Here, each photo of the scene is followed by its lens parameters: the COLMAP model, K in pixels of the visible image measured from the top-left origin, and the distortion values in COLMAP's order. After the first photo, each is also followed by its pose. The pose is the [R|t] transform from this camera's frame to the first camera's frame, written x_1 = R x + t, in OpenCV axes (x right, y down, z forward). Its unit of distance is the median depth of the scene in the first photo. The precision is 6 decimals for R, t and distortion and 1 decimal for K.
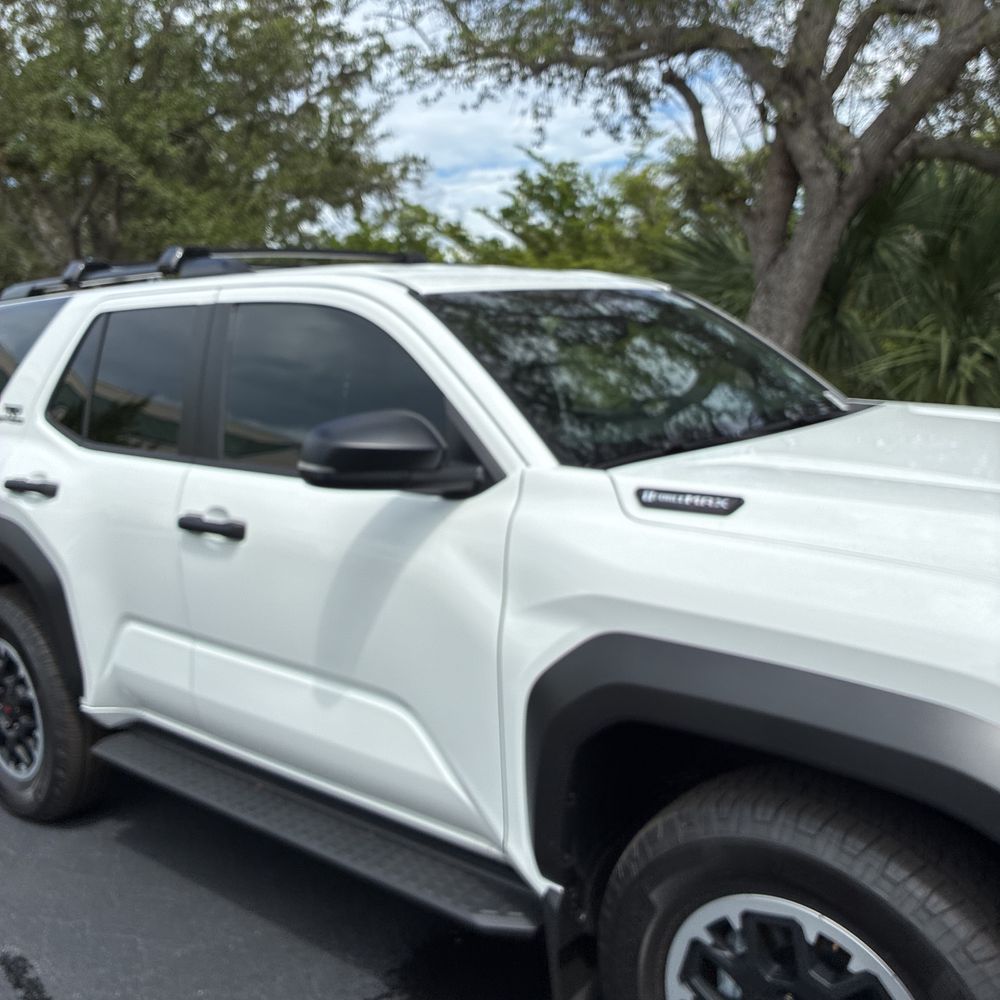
lens RADIAL K [[1017.4, 0, 496.2], [0, 1017.4, 503.3], [0, 0, 1]] dist [0.018570, 0.000000]
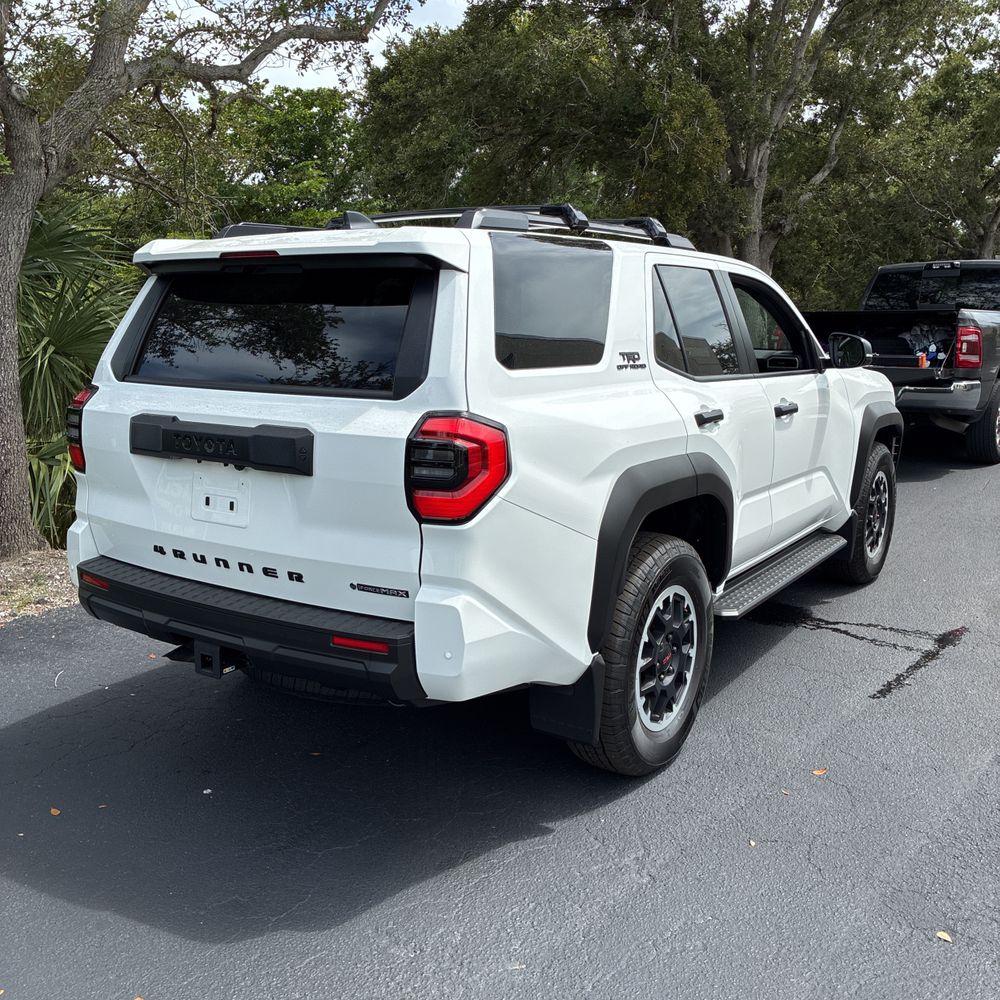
lens RADIAL K [[1017.4, 0, 495.8], [0, 1017.4, 494.8], [0, 0, 1]] dist [0.018570, 0.000000]
pose [[-0.112529, -0.130459, 0.985047, -2.169398], [0.171639, 0.973890, 0.148589, -0.195875], [-0.978712, 0.185793, -0.087199, 1.881027]]
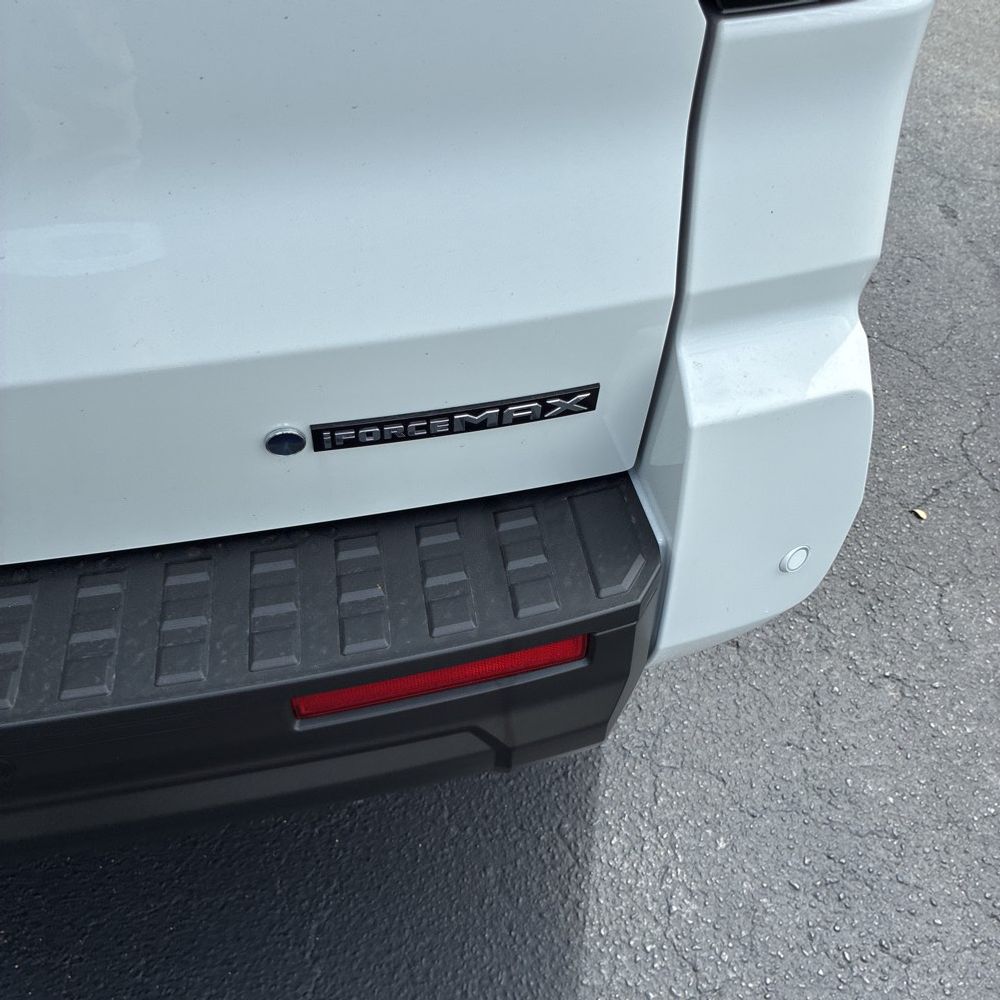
lens RADIAL K [[1017.4, 0, 497.6], [0, 1017.4, 503.9], [0, 0, 1]] dist [0.018570, 0.000000]
pose [[-0.722907, -0.421786, 0.547268, -1.155922], [0.156180, 0.671807, 0.724074, -0.094809], [-0.673062, 0.608911, -0.419780, 2.035036]]
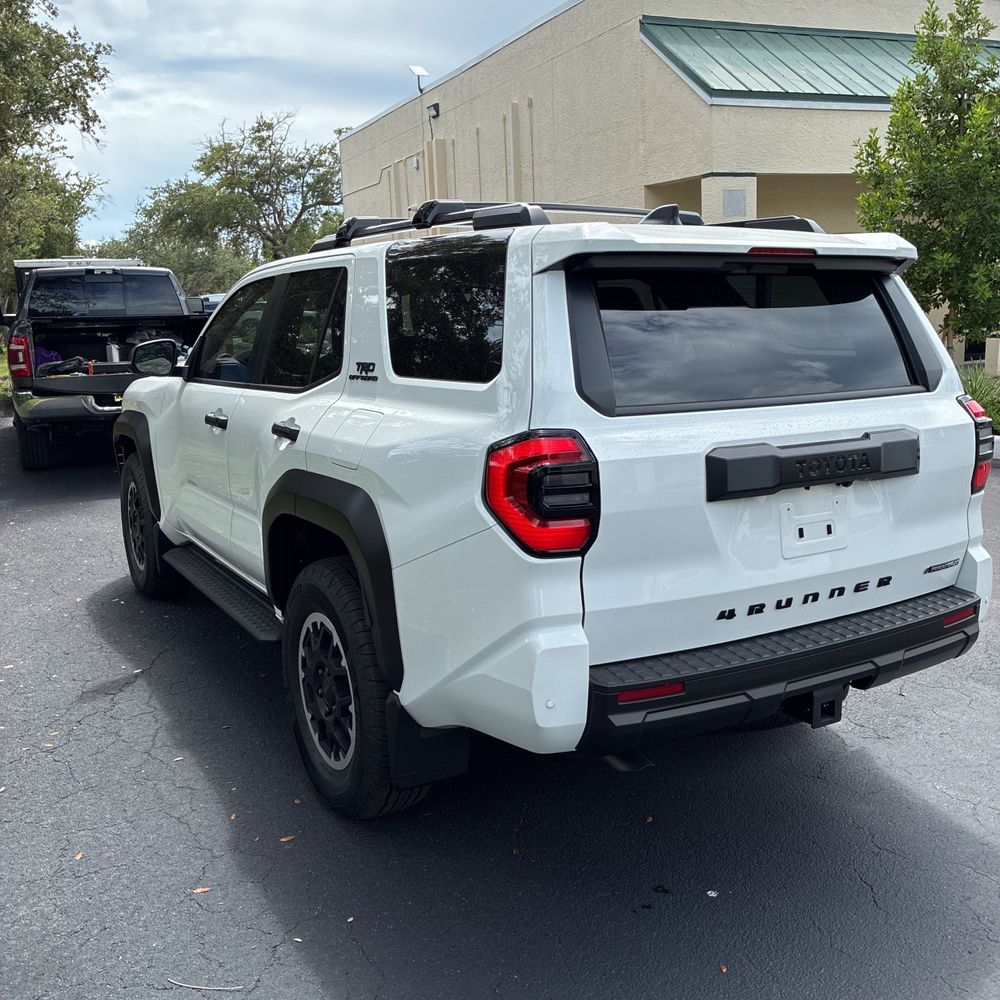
lens RADIAL K [[1017.4, 0, 492.9], [0, 1017.4, 490.0], [0, 0, 1]] dist [0.018570, 0.000000]
pose [[-0.938945, -0.002382, 0.344058, -0.915215], [0.112118, 0.943276, 0.312505, -0.495716], [-0.325287, 0.332000, -0.885418, 3.229731]]
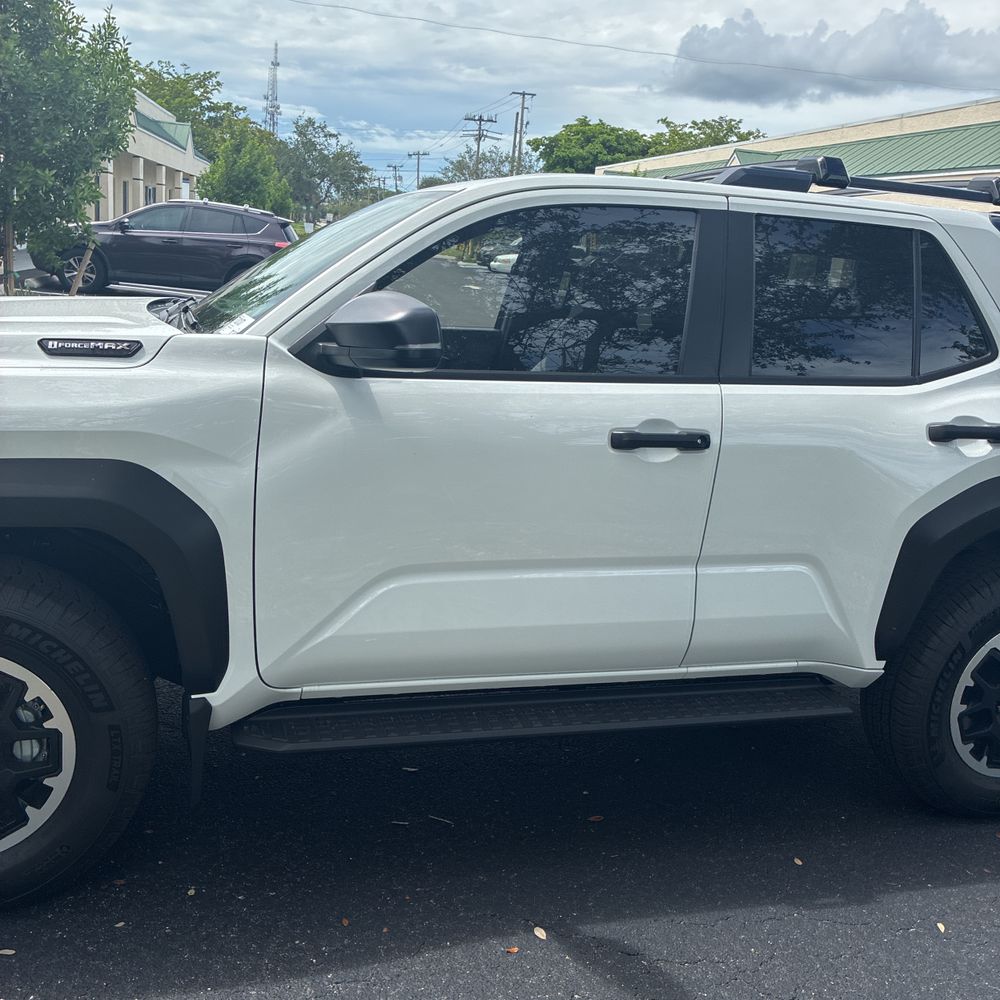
lens RADIAL K [[1017.4, 0, 487.5], [0, 1017.4, 481.2], [0, 0, 1]] dist [0.018570, 0.000000]
pose [[-0.552555, 0.176791, -0.814511, 1.189080], [-0.191773, 0.924058, 0.330666, -0.388663], [0.811114, 0.338912, -0.476689, 2.129380]]
